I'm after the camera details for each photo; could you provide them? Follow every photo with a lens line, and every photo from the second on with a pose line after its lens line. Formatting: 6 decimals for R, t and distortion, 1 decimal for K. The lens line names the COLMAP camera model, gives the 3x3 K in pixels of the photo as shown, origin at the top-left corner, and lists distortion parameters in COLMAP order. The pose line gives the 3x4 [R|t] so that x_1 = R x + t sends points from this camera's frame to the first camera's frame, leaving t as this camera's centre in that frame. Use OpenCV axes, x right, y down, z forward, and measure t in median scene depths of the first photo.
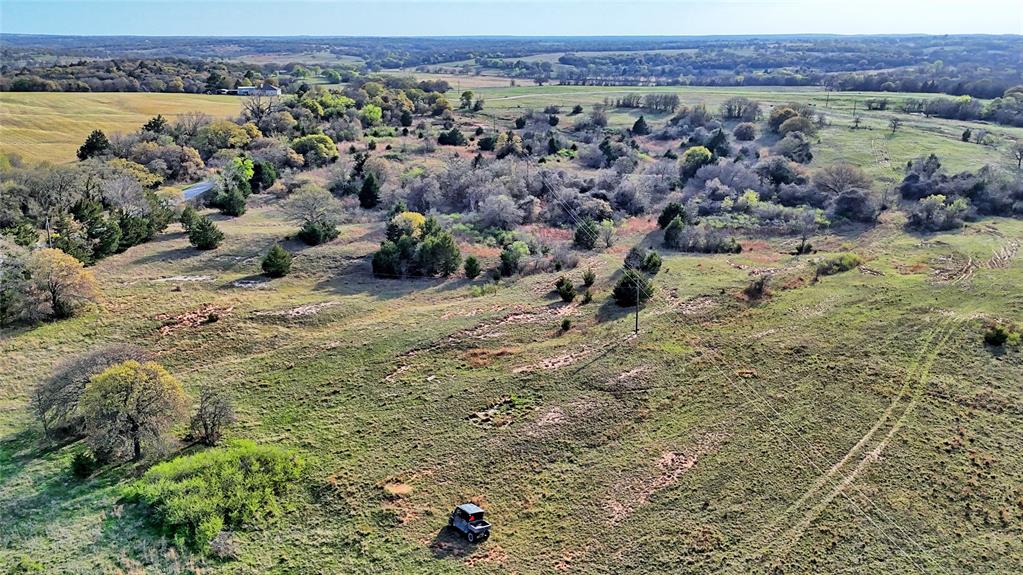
lens RADIAL K [[795.8, 0, 511.5], [0, 795.8, 287.5], [0, 0, 1]] dist [0.067941, -0.067422]
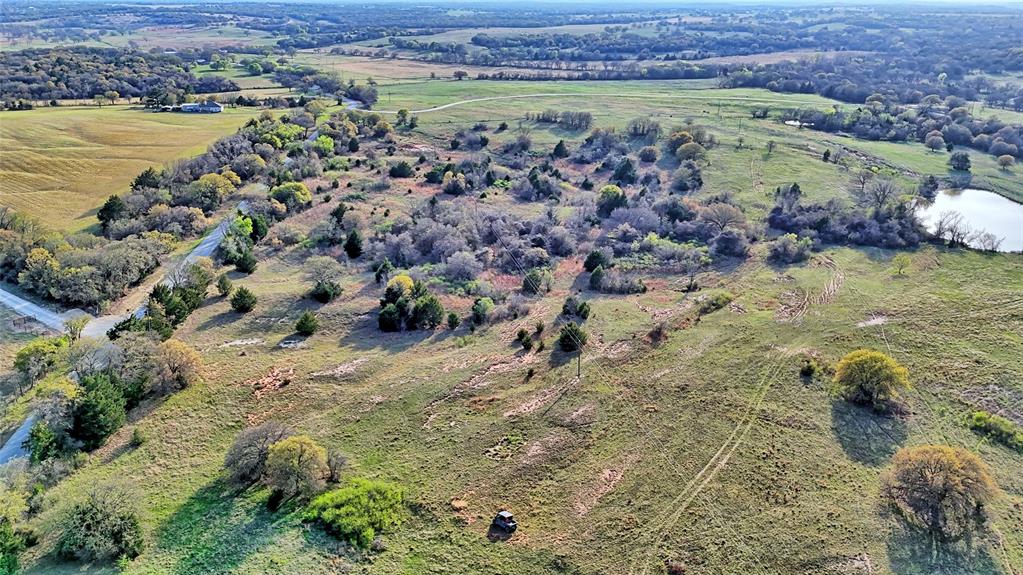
lens RADIAL K [[794.2, 0, 511.5], [0, 794.2, 287.5], [0, 0, 1]] dist [0.101715, -0.151047]
pose [[0.993697, -0.034654, 0.106606, -0.070342], [0.029560, 0.998361, 0.048995, -0.109412], [-0.108130, -0.045535, 0.993093, -0.264472]]
